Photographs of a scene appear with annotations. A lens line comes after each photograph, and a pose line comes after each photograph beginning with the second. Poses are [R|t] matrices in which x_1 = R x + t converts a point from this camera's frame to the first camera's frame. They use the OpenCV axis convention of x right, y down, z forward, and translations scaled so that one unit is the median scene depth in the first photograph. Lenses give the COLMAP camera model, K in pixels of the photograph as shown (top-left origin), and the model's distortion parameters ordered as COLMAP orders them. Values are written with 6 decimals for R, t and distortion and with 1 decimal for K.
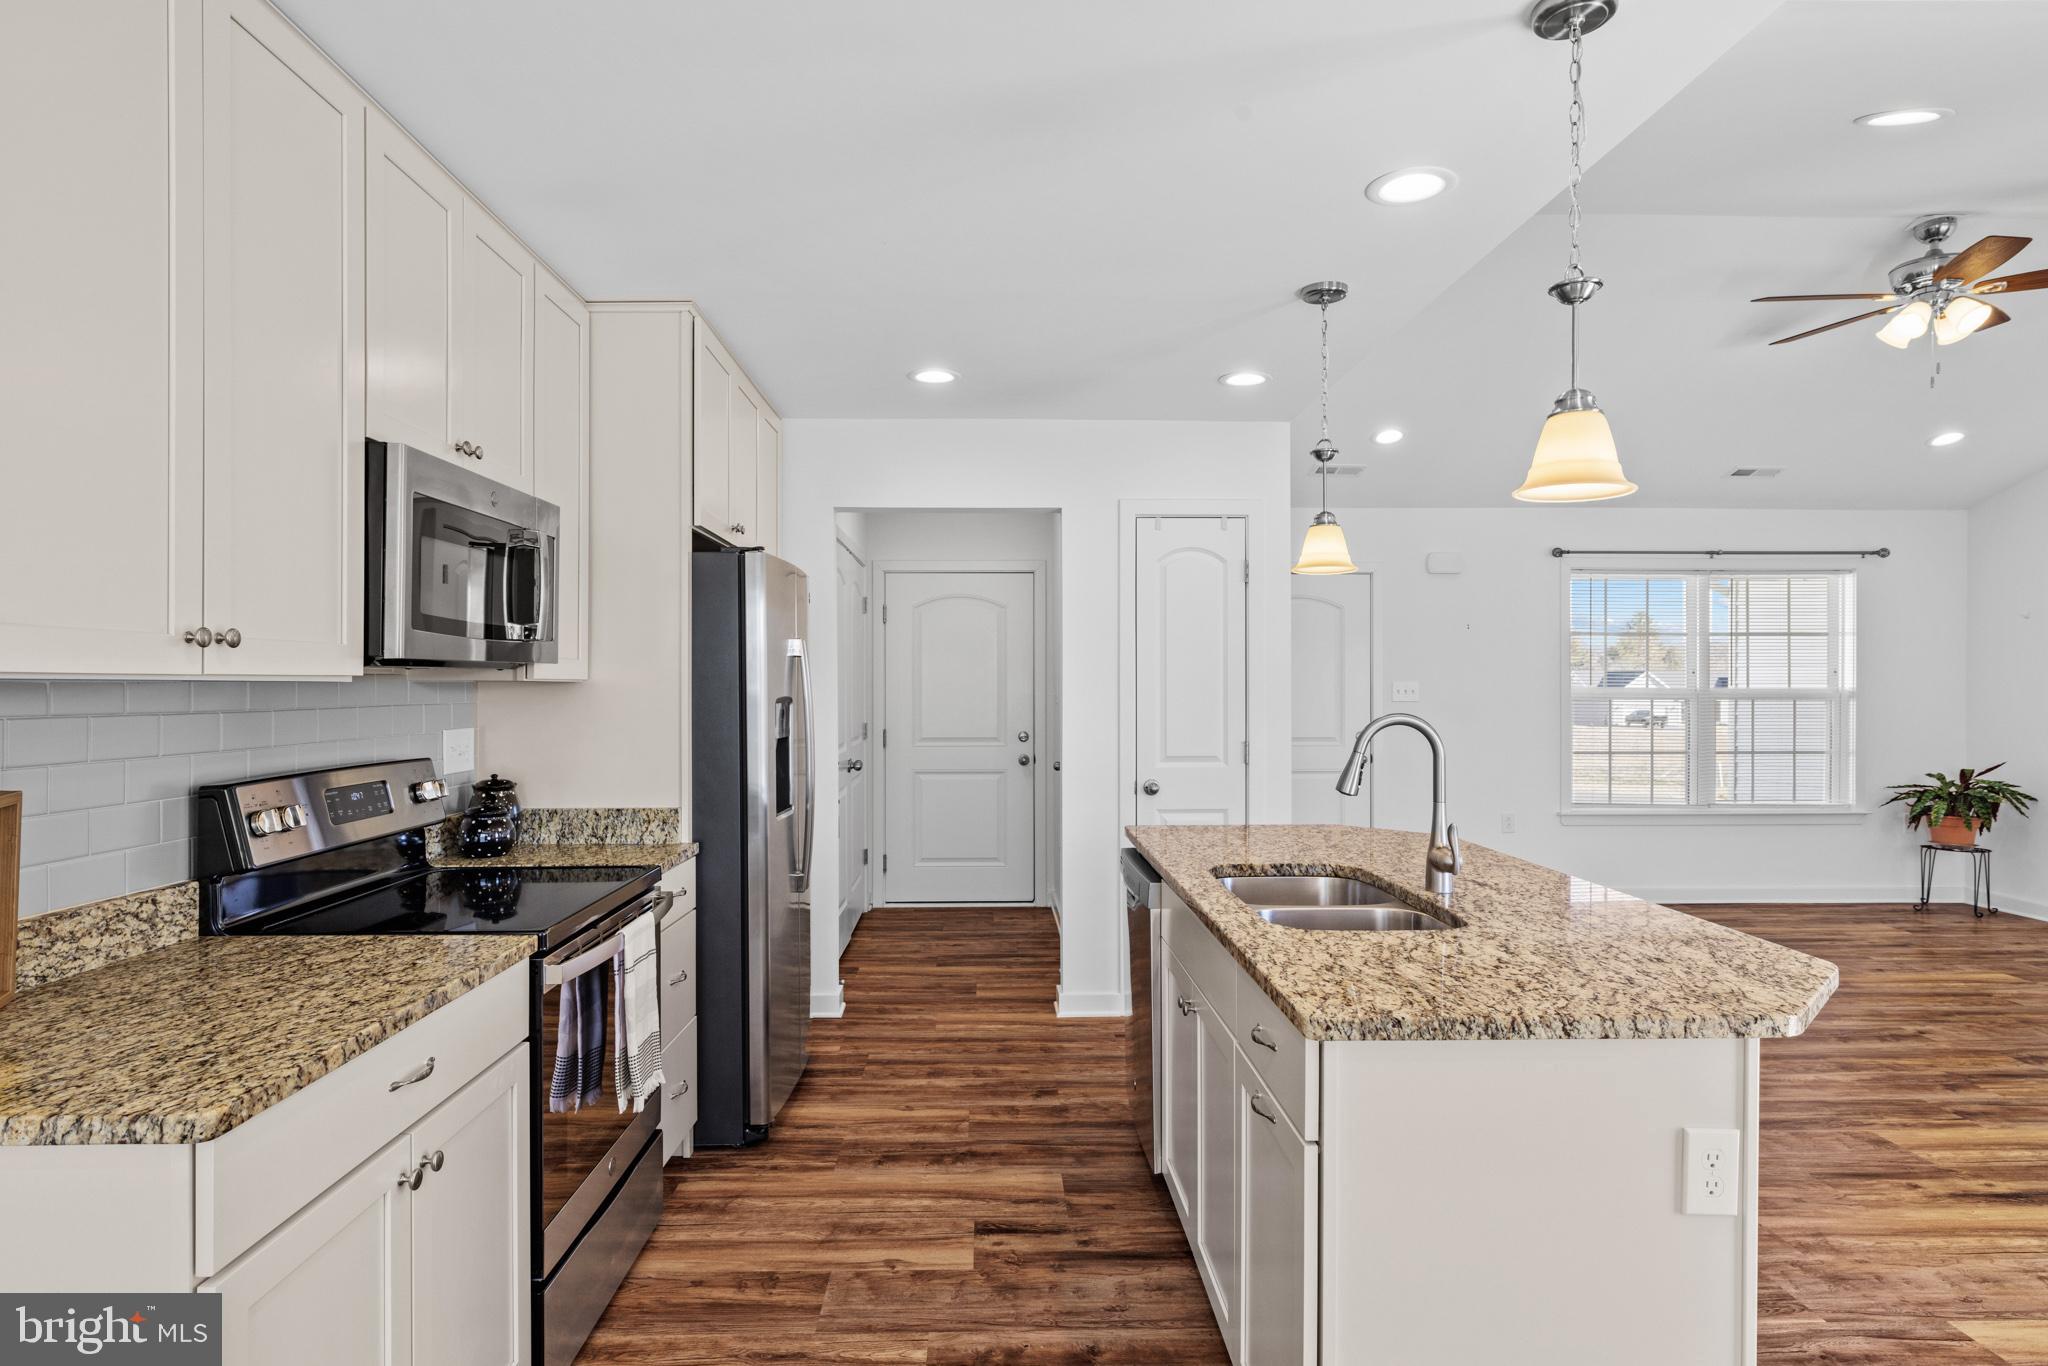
lens RADIAL K [[1101.8, 0, 1028.8], [0, 1101.8, 723.7], [0, 0, 1]] dist [0.003175, -0.002044]
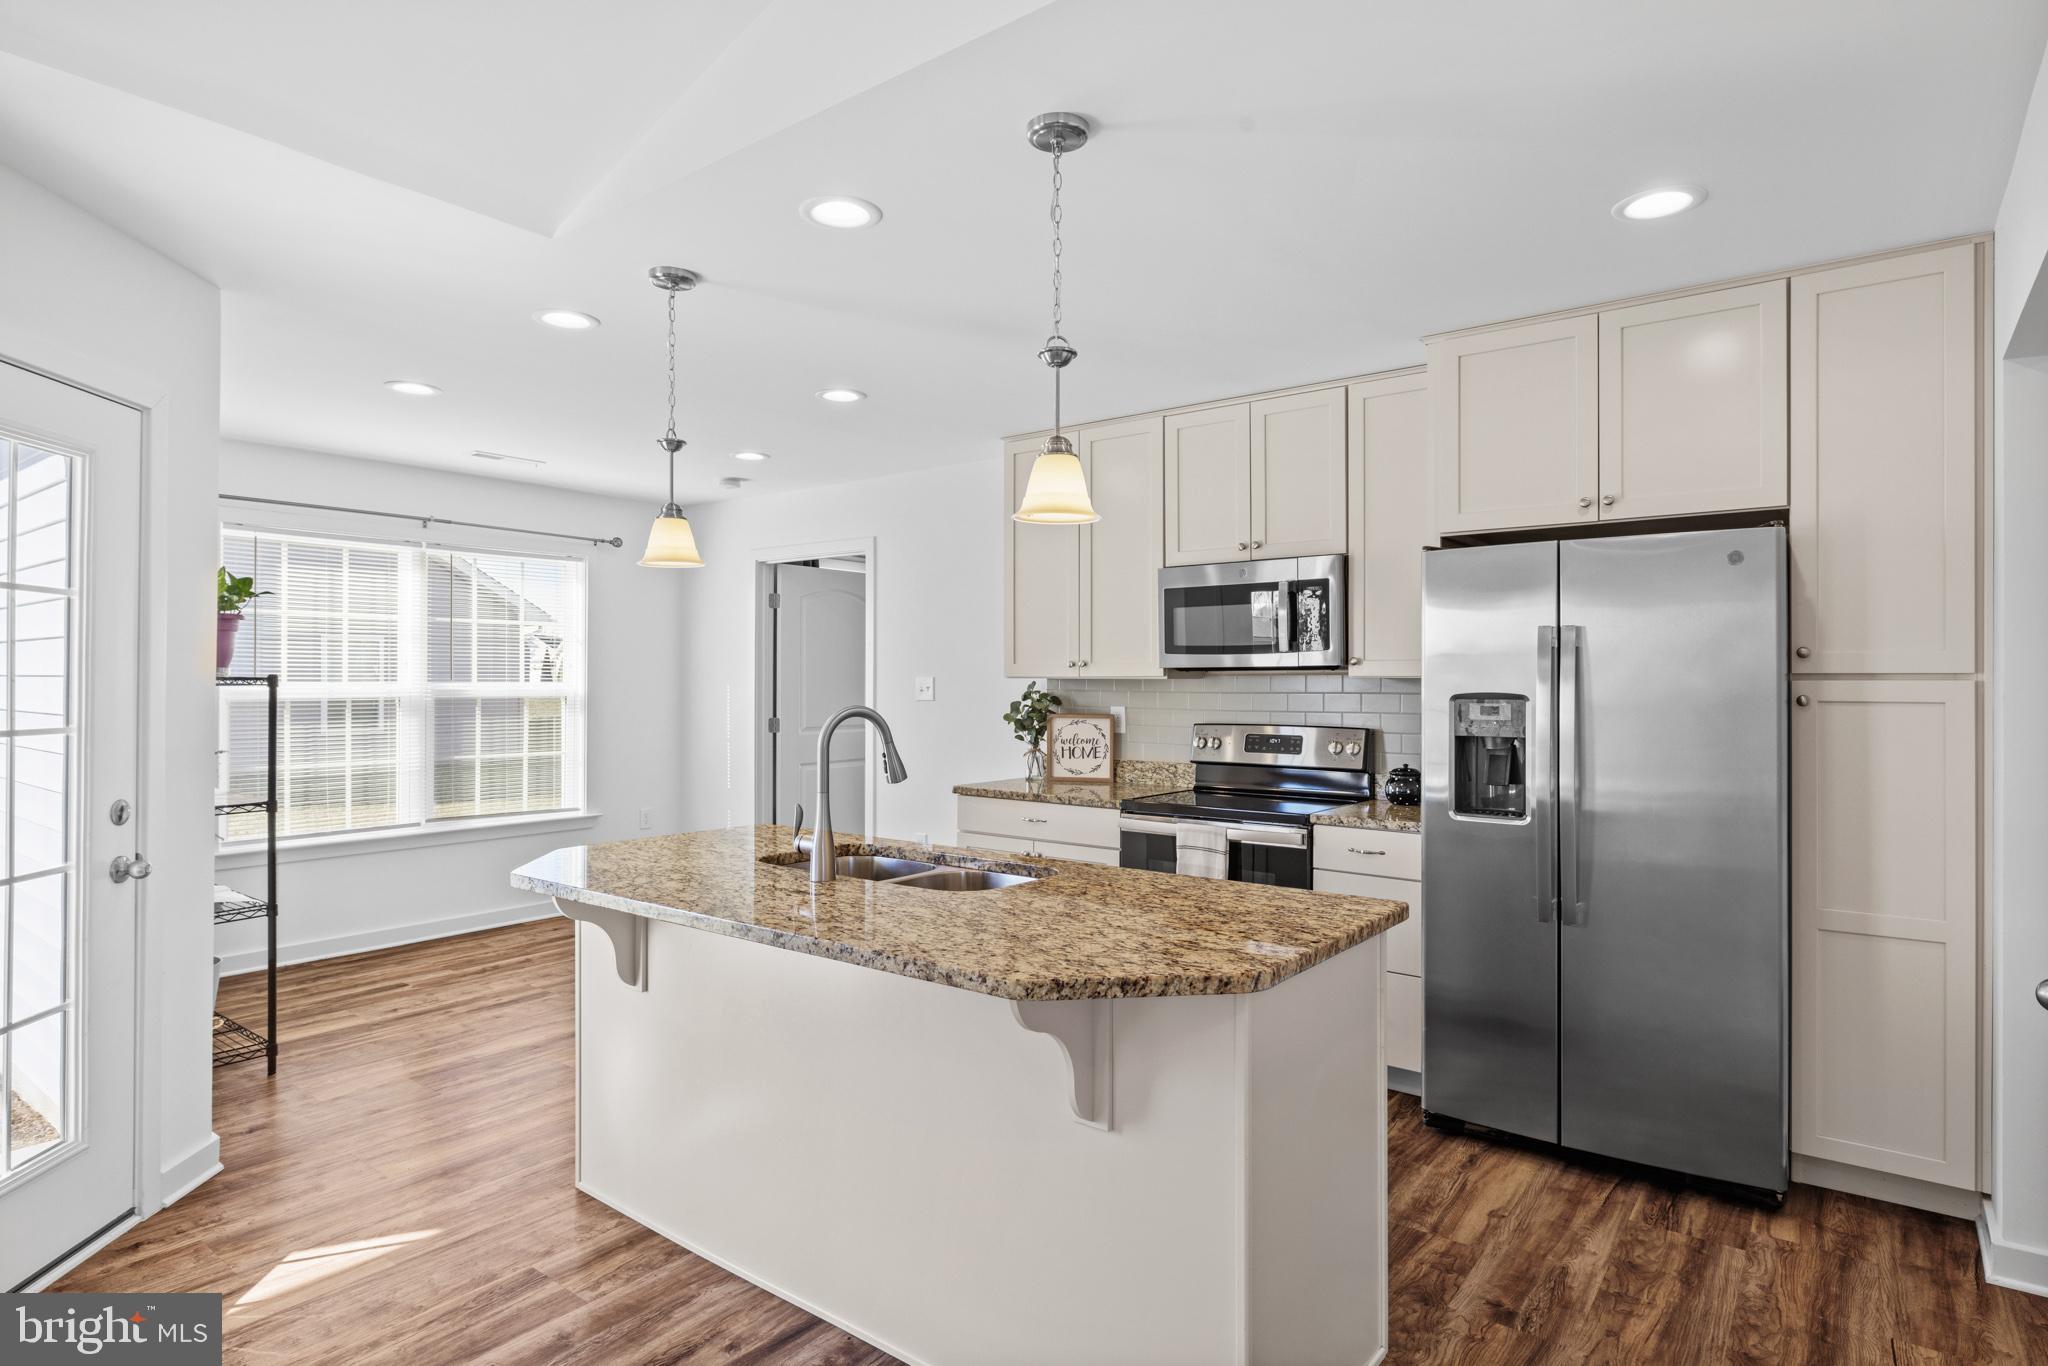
lens RADIAL K [[1101.8, 0, 1034.7], [0, 1101.8, 678.2], [0, 0, 1]] dist [0.003175, -0.002044]
pose [[-0.629820, -0.003486, -0.776733, 0.407104], [-0.029718, 0.999366, 0.019611, -0.024268], [0.776172, 0.035434, -0.629524, 0.697008]]
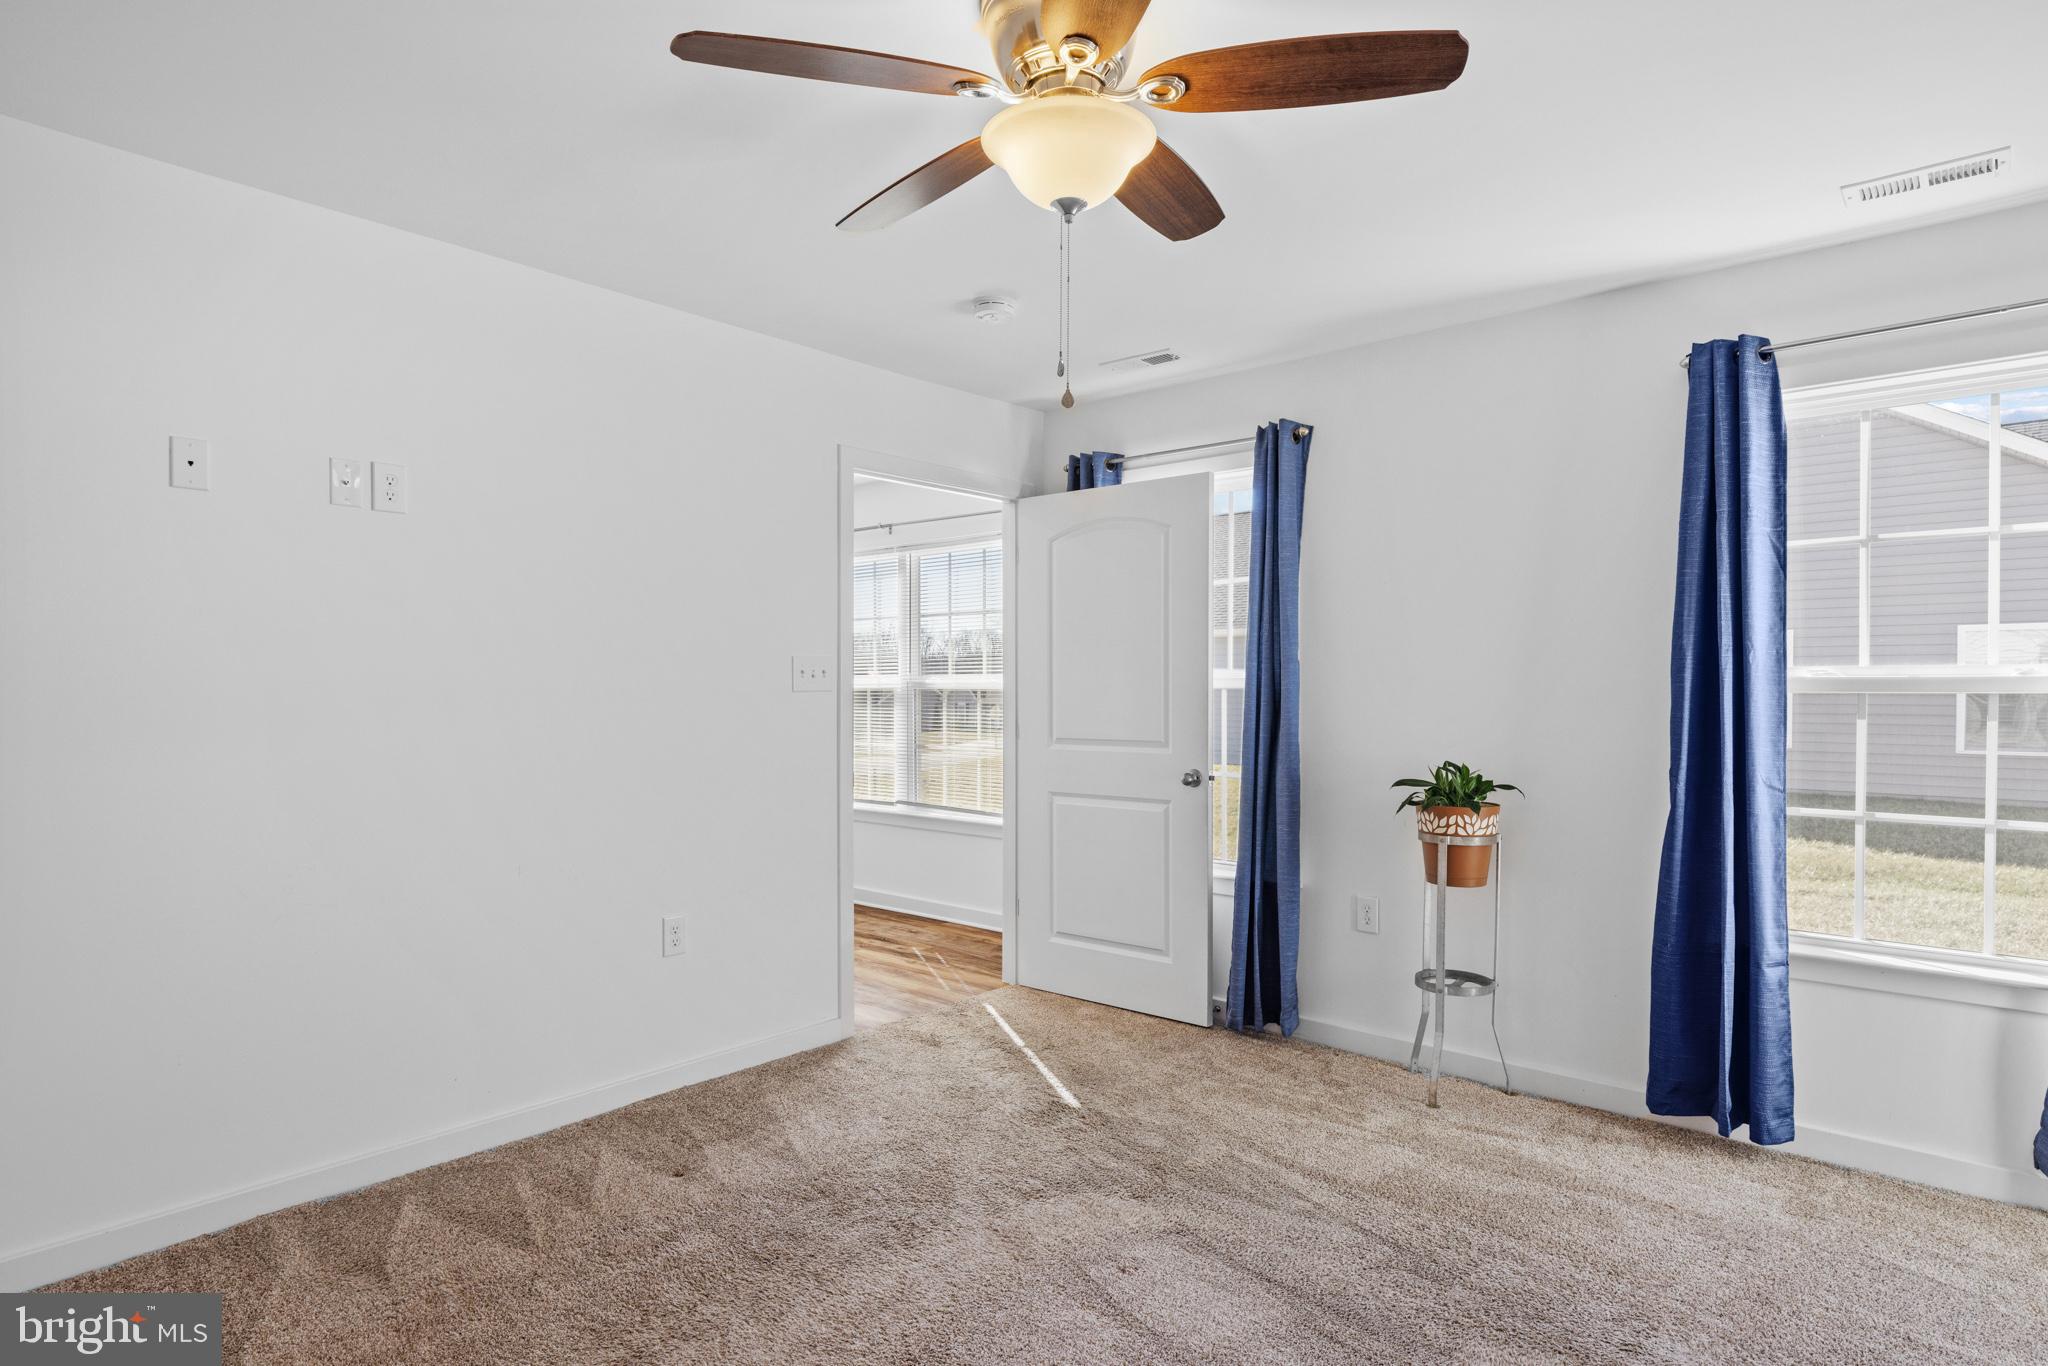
lens RADIAL K [[1101.8, 0, 1042.5], [0, 1101.8, 704.2], [0, 0, 1]] dist [0.003175, -0.002044]
pose [[-0.731040, -0.009752, 0.682265, -0.764476], [0.021361, 0.999081, 0.037168, 0.003812], [-0.682000, 0.041745, -0.730160, 0.371062]]
